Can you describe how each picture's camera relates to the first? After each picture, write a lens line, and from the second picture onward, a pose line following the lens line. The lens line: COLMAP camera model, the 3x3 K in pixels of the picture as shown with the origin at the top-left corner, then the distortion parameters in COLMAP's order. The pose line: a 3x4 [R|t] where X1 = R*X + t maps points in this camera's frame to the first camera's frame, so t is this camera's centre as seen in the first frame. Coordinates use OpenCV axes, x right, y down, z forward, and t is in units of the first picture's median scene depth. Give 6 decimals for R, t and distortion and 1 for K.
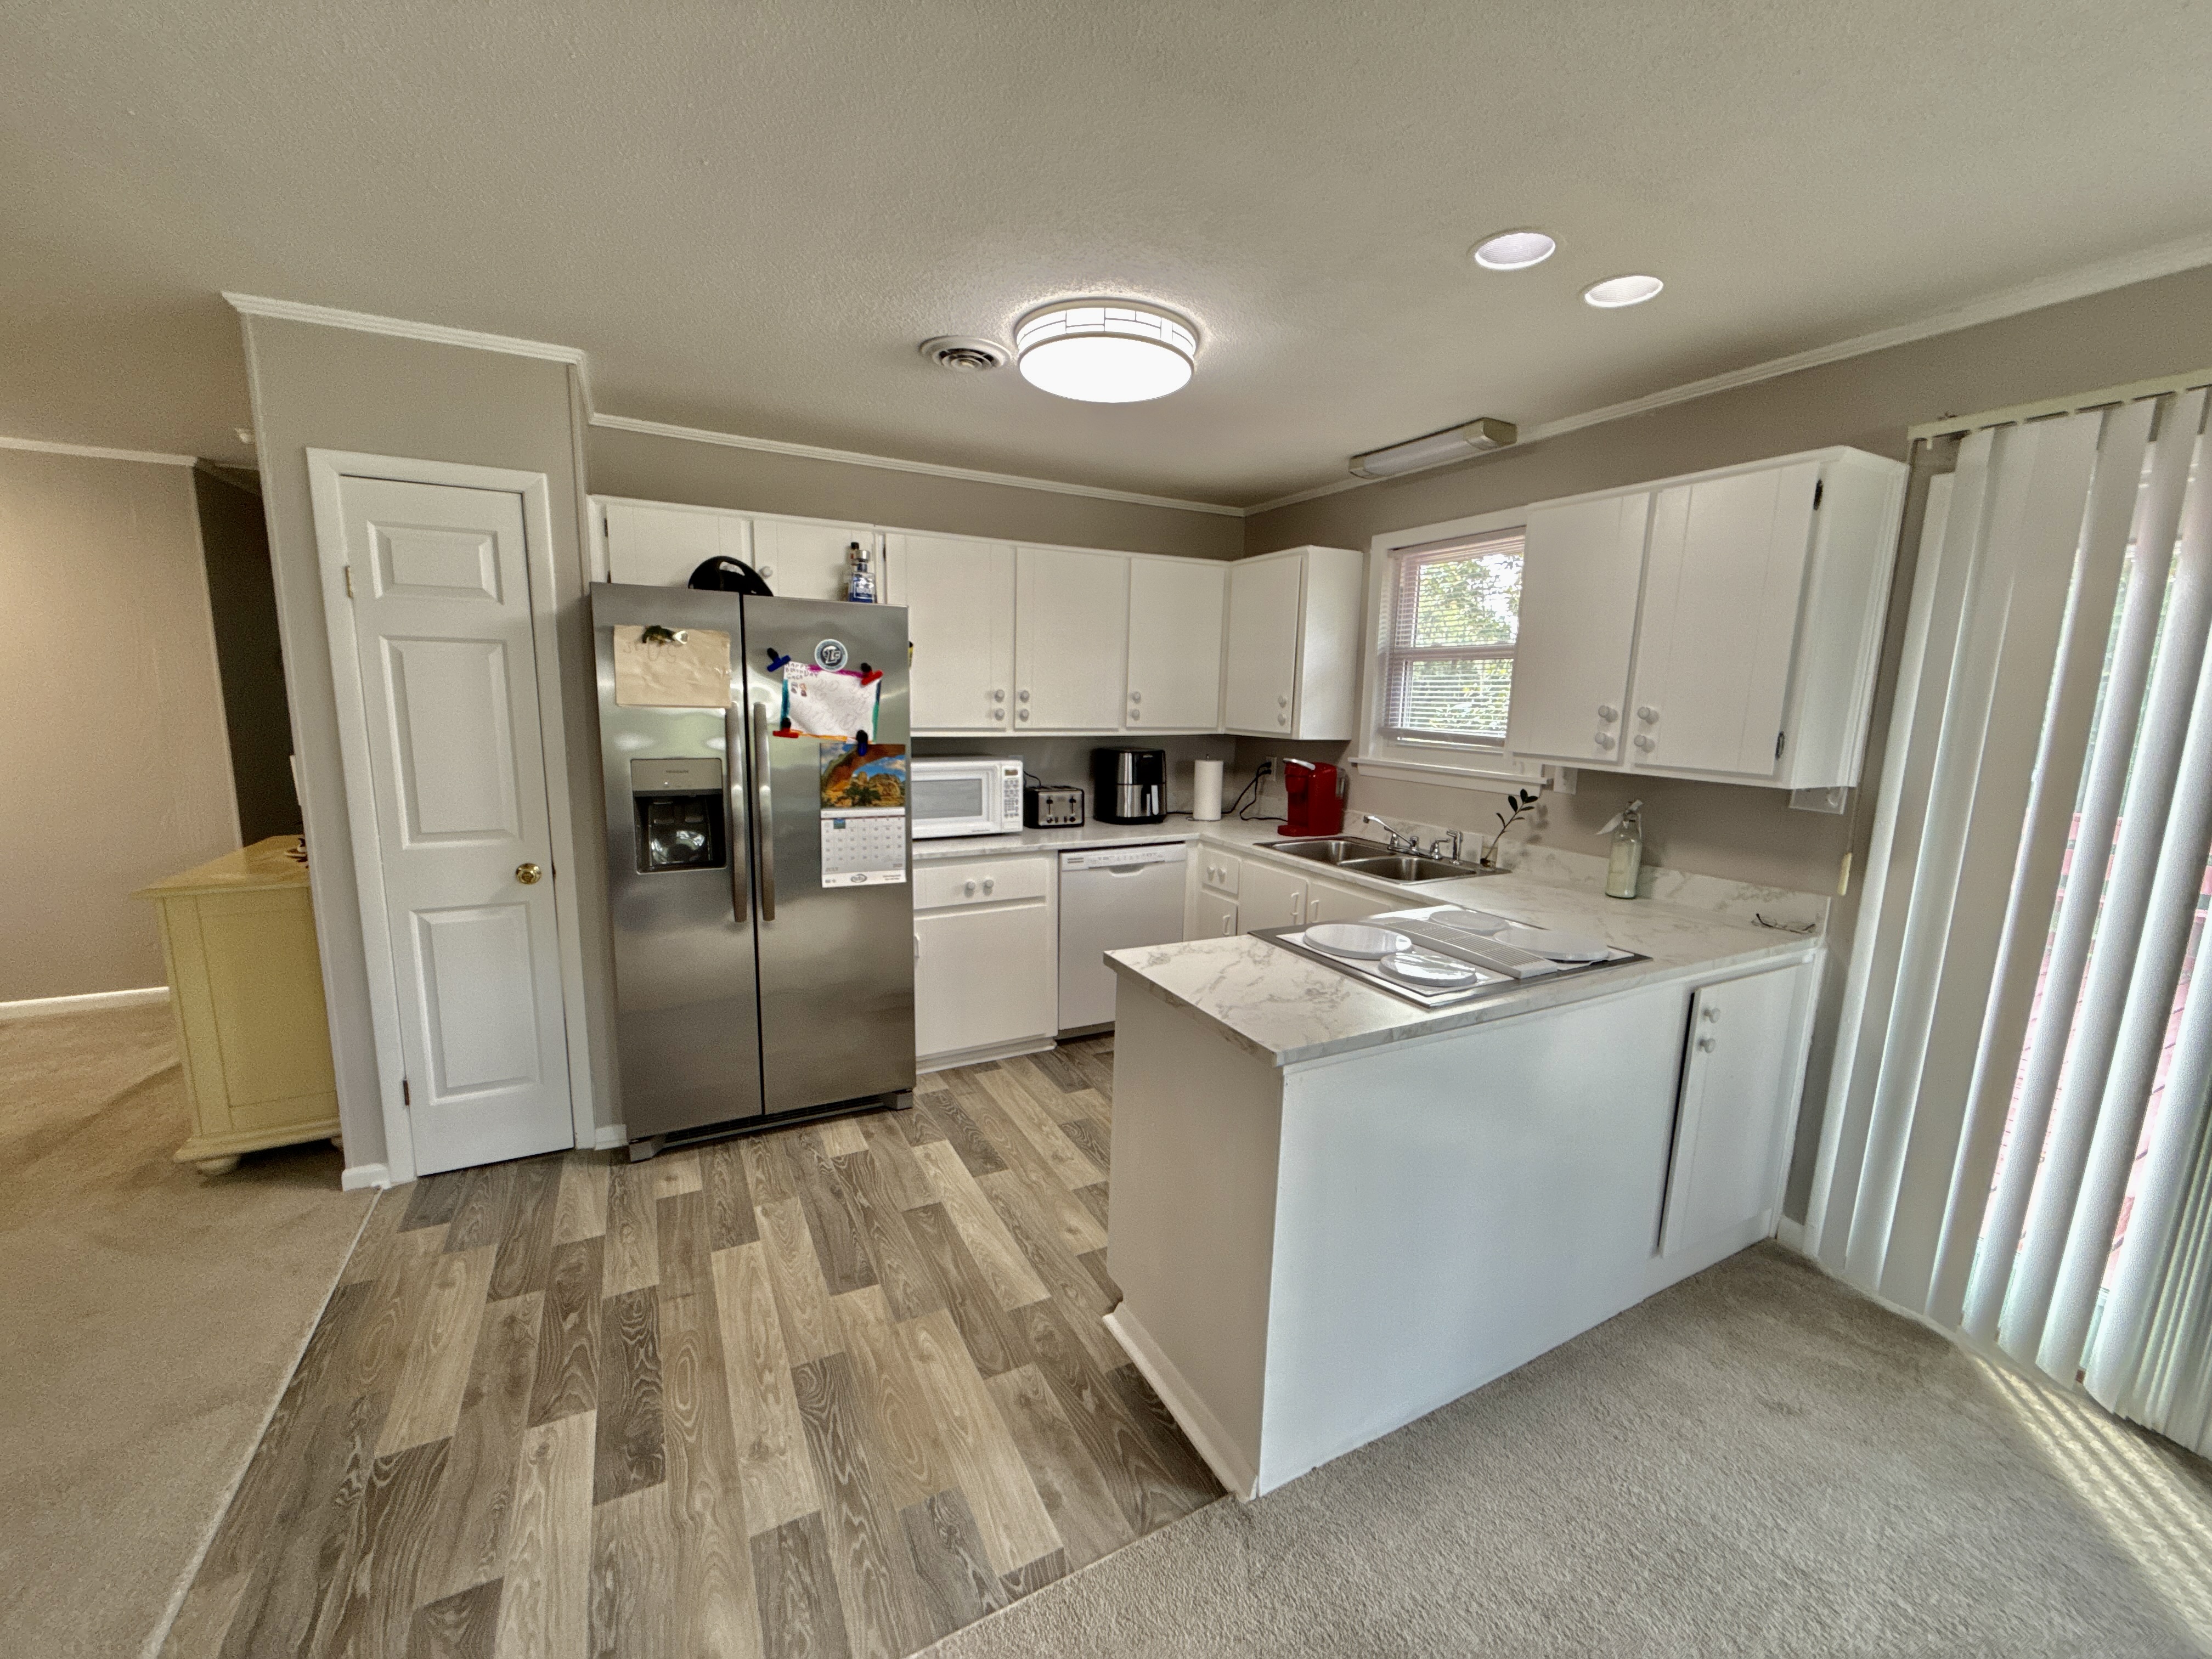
lens RADIAL K [[878.4, 0, 1106.1], [0, 878.4, 834.4], [0, 0, 1]] dist [0.000402, 0.000132]
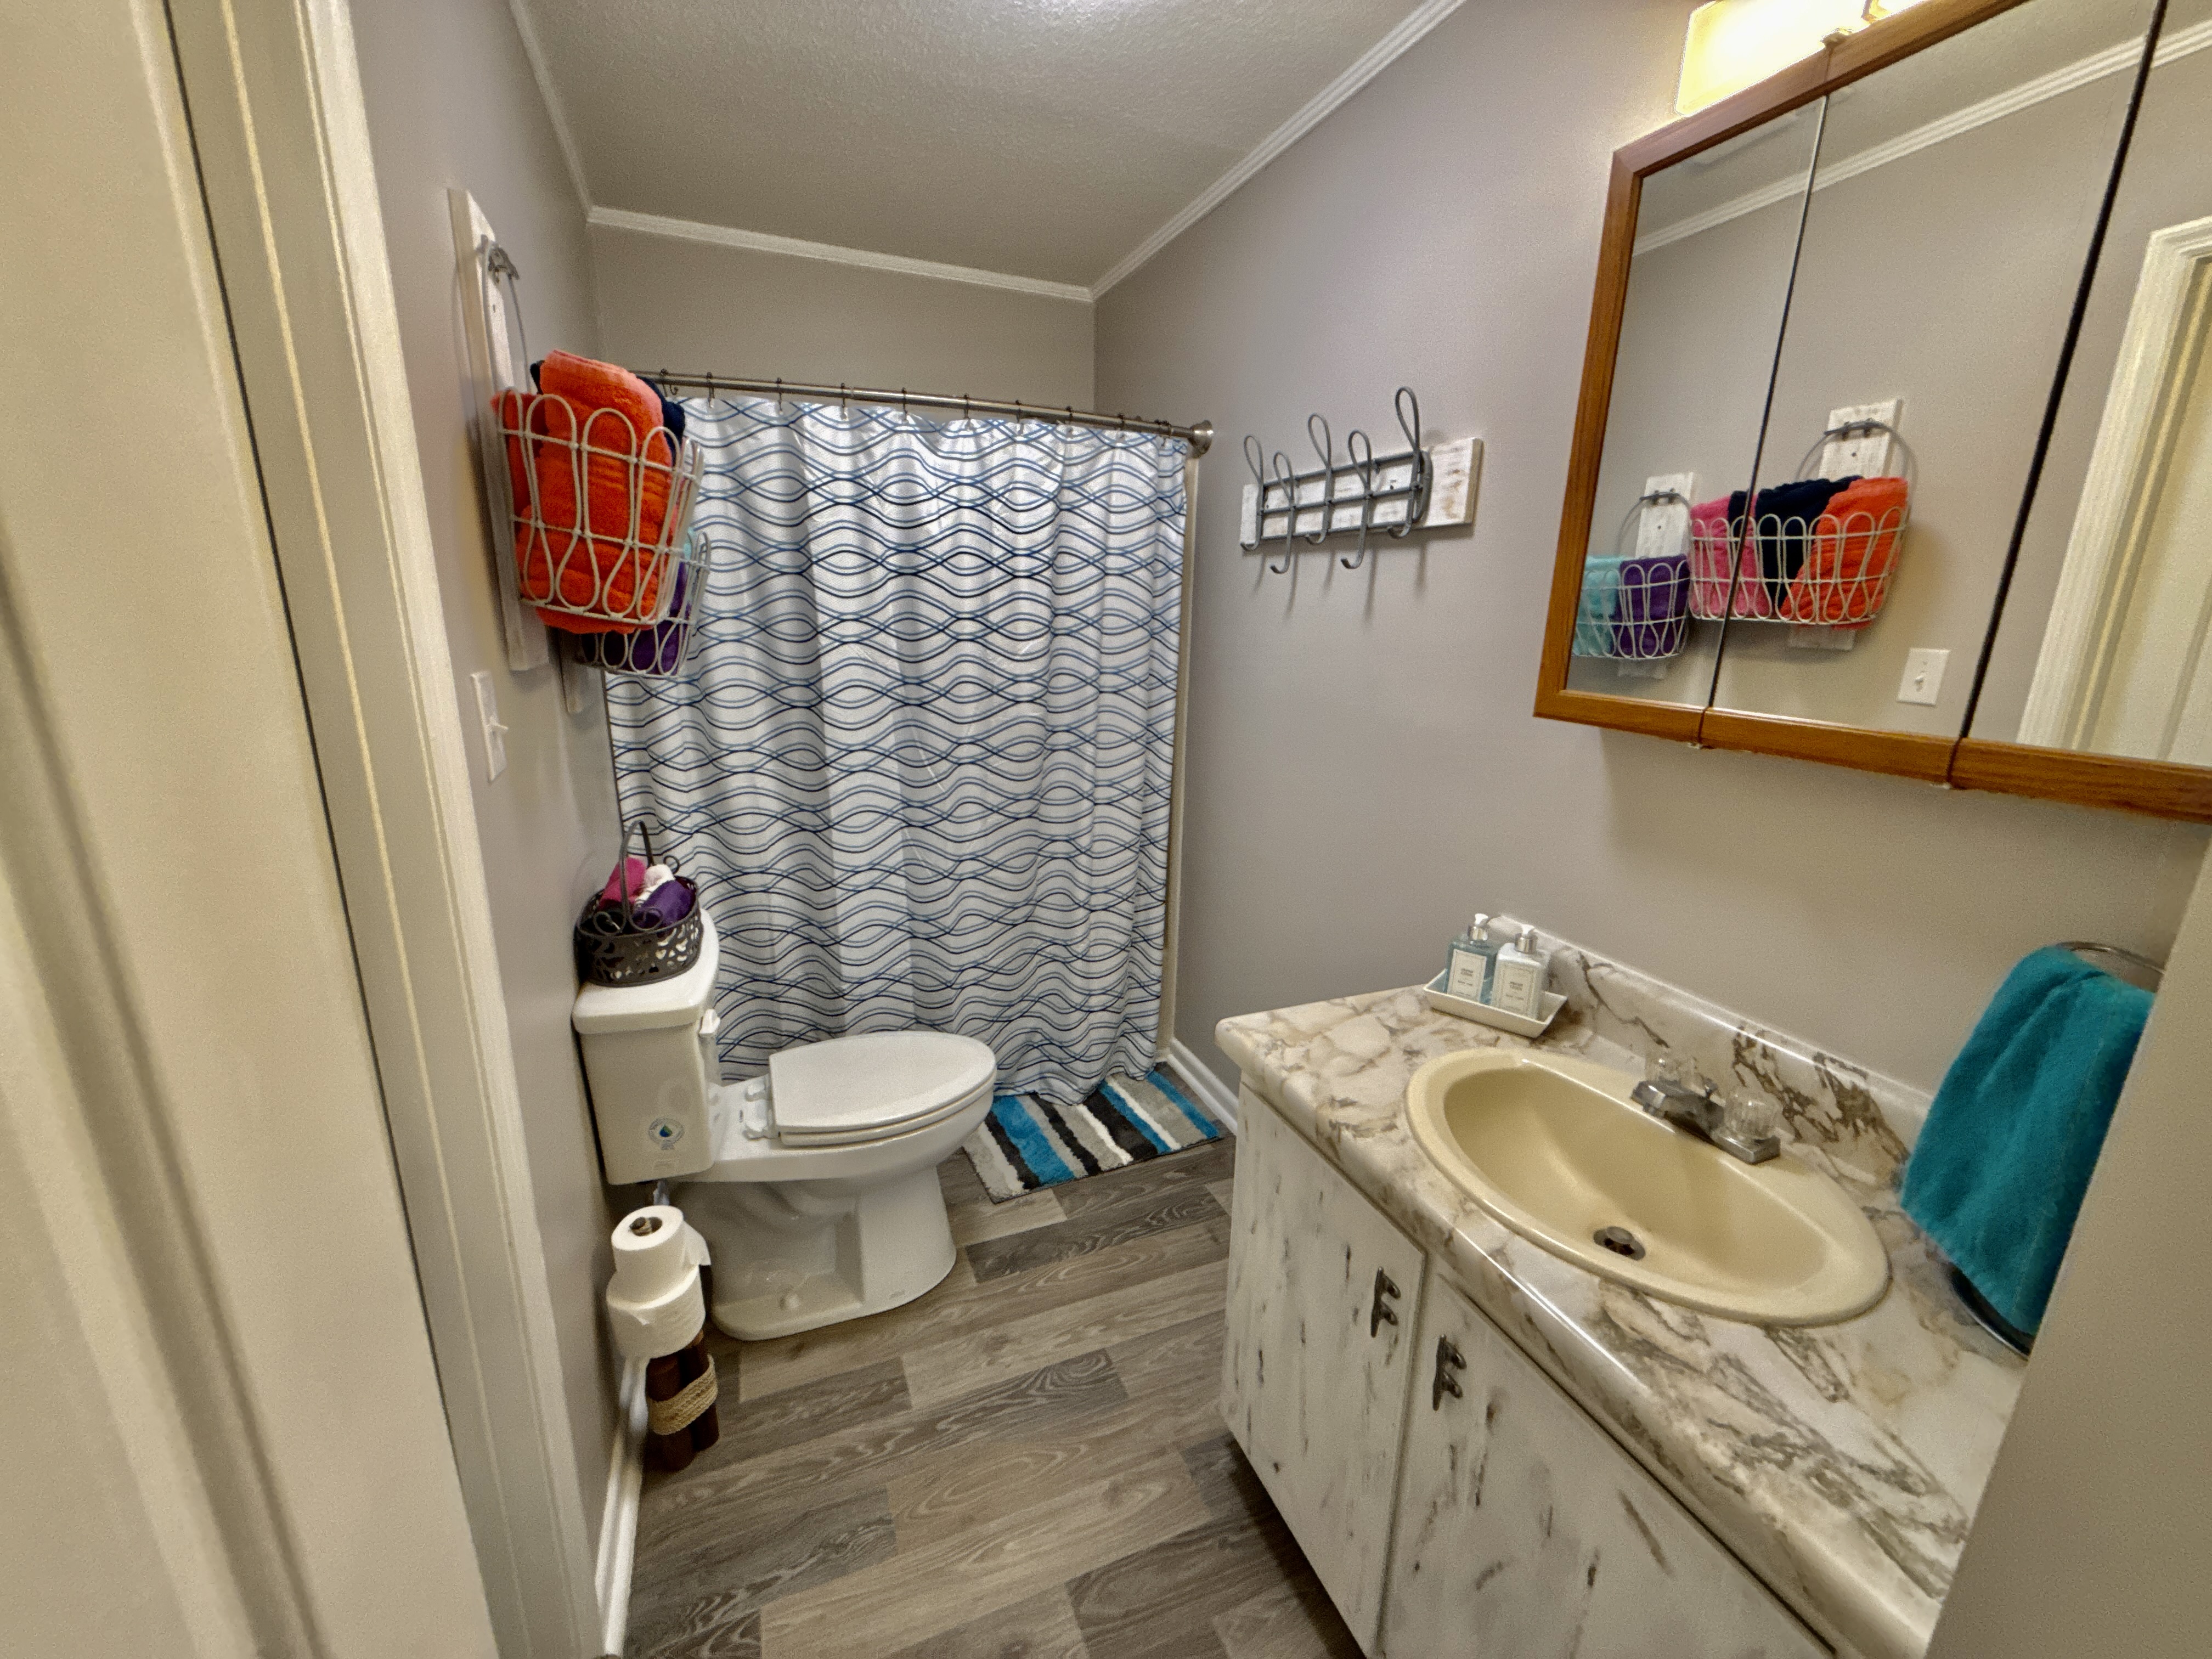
lens RADIAL K [[878.4, 0, 1106.1], [0, 878.4, 834.4], [0, 0, 1]] dist [0.000402, 0.000132]
pose [[-0.094345, 0.224215, -0.969962, 0.432569], [-0.183032, 0.953793, 0.238281, -0.128340], [0.978570, 0.200014, -0.048947, 0.978810]]
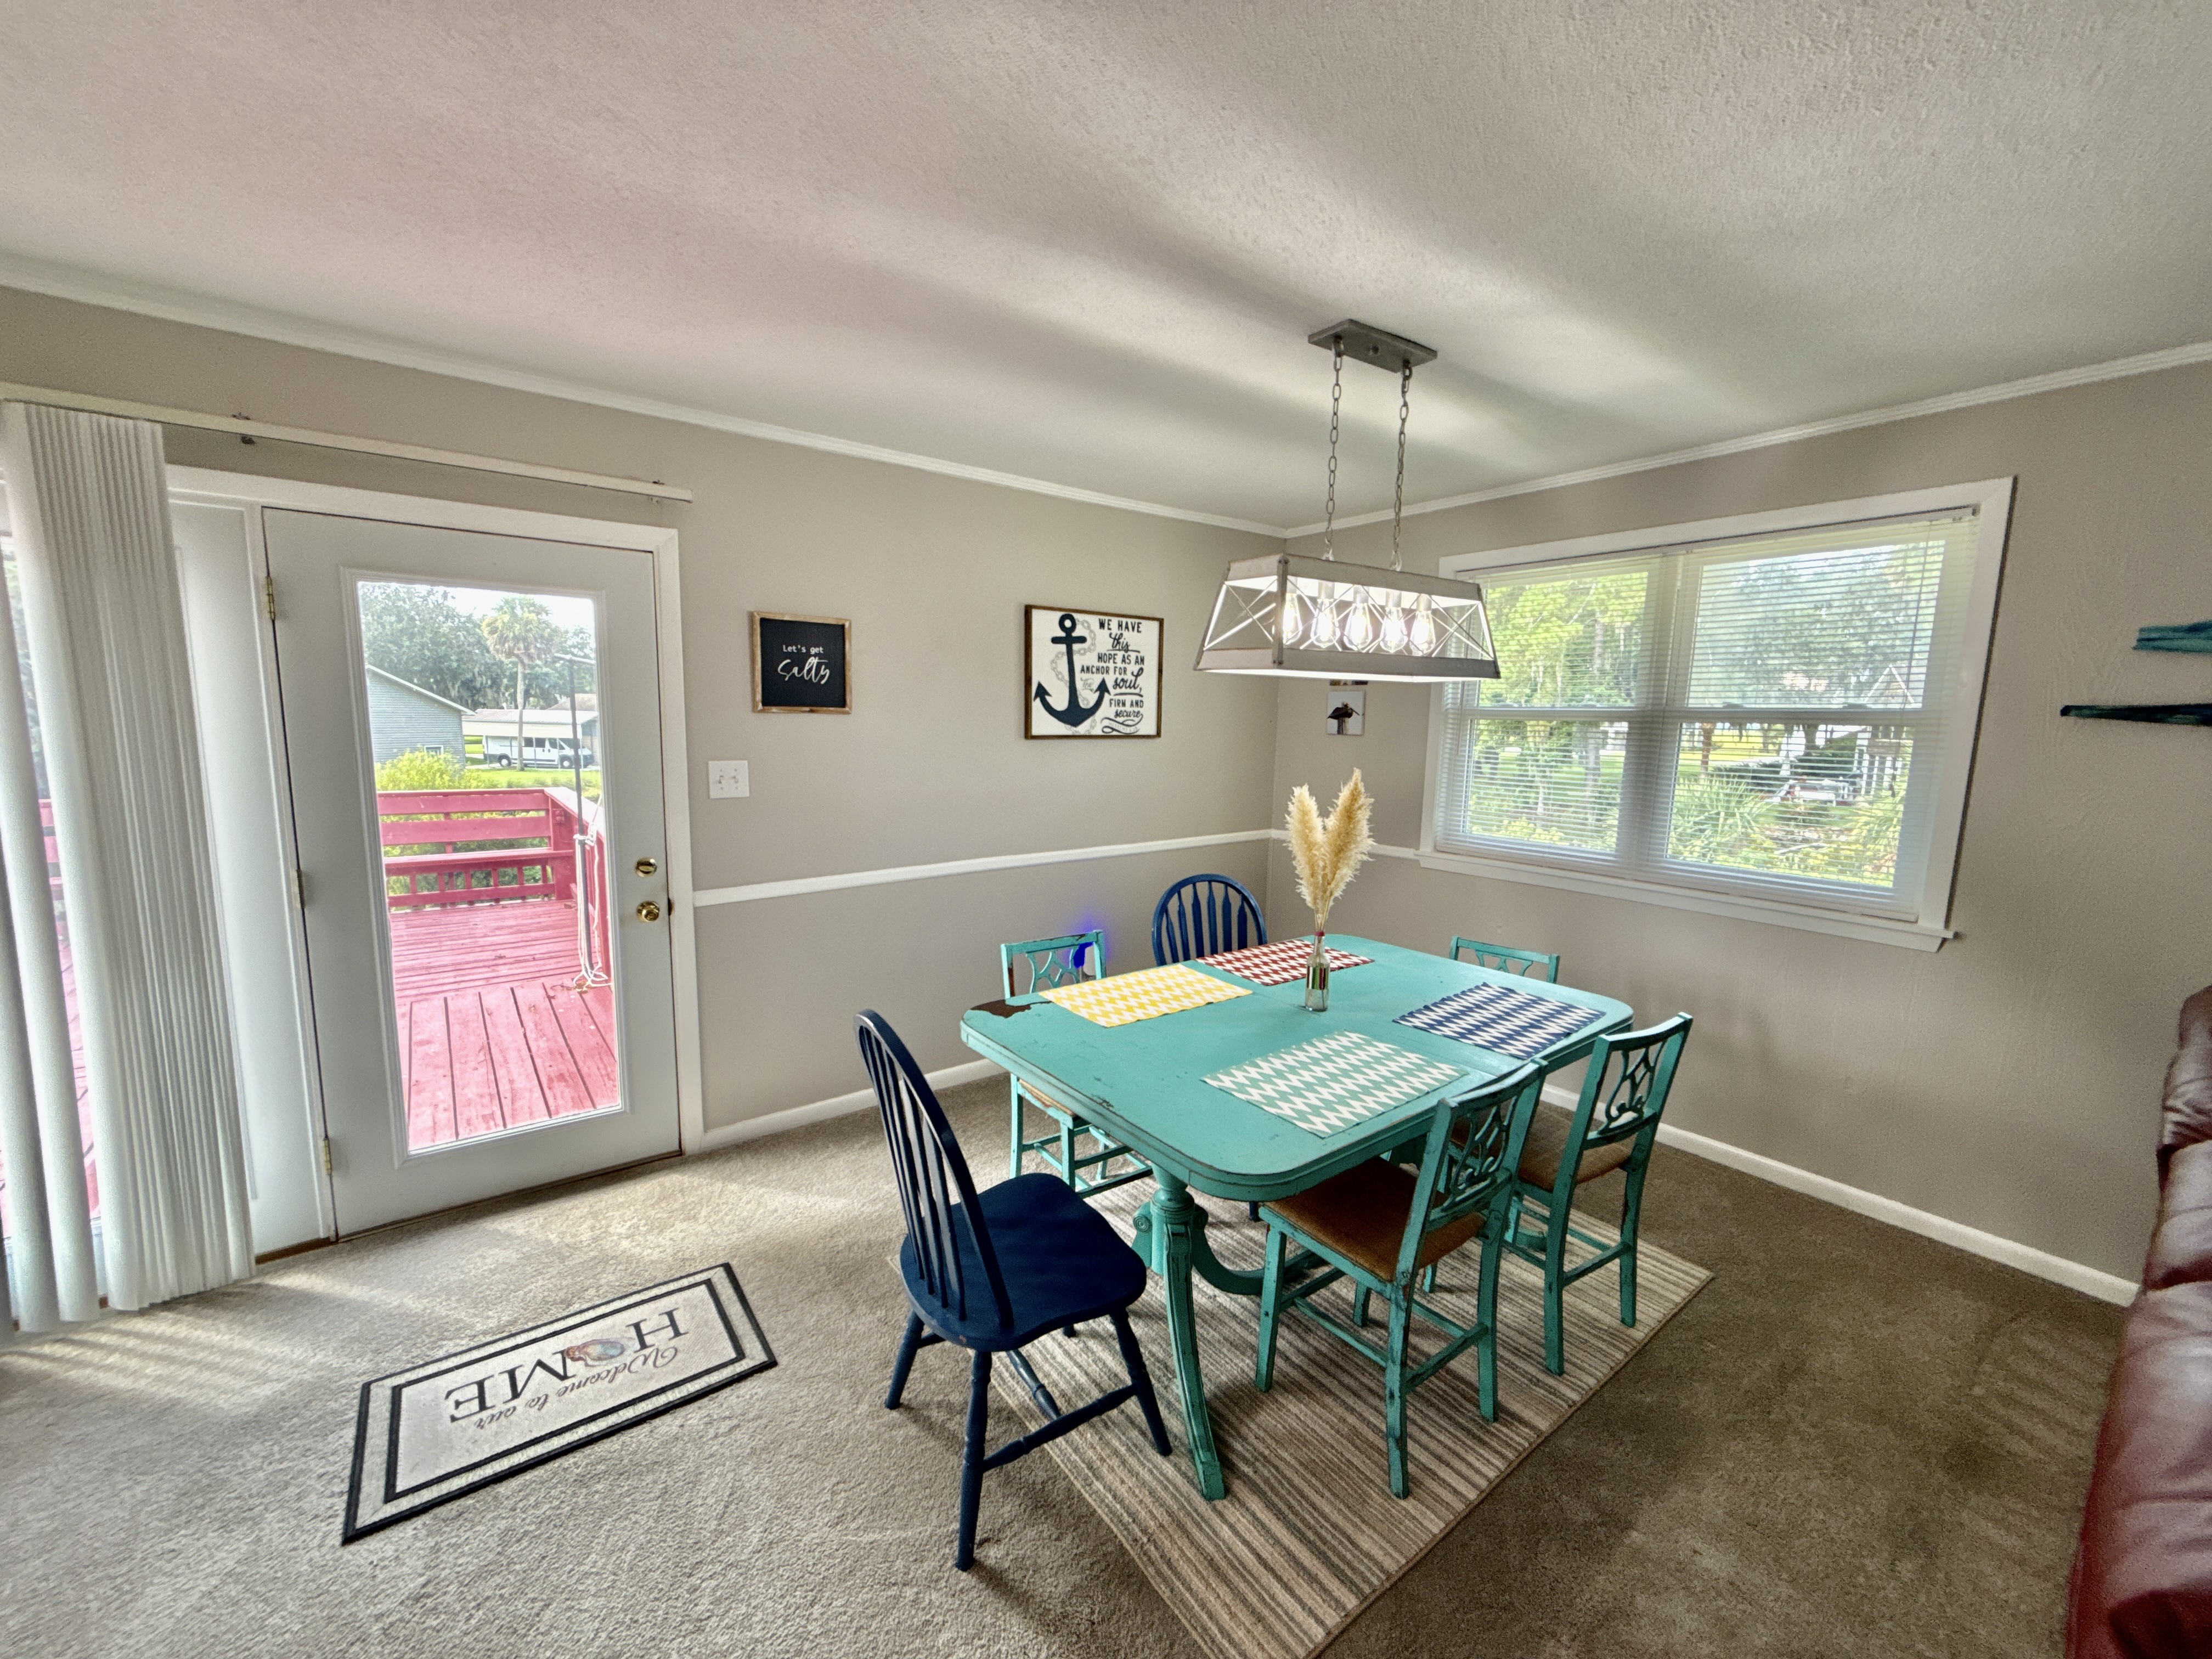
lens RADIAL K [[878.4, 0, 1106.1], [0, 878.4, 834.4], [0, 0, 1]] dist [0.000402, 0.000132]
pose [[-0.163216, -0.156232, 0.974142, -0.048067], [0.136909, 0.974242, 0.179187, 0.014576], [-0.977045, 0.162614, -0.137622, -0.107008]]
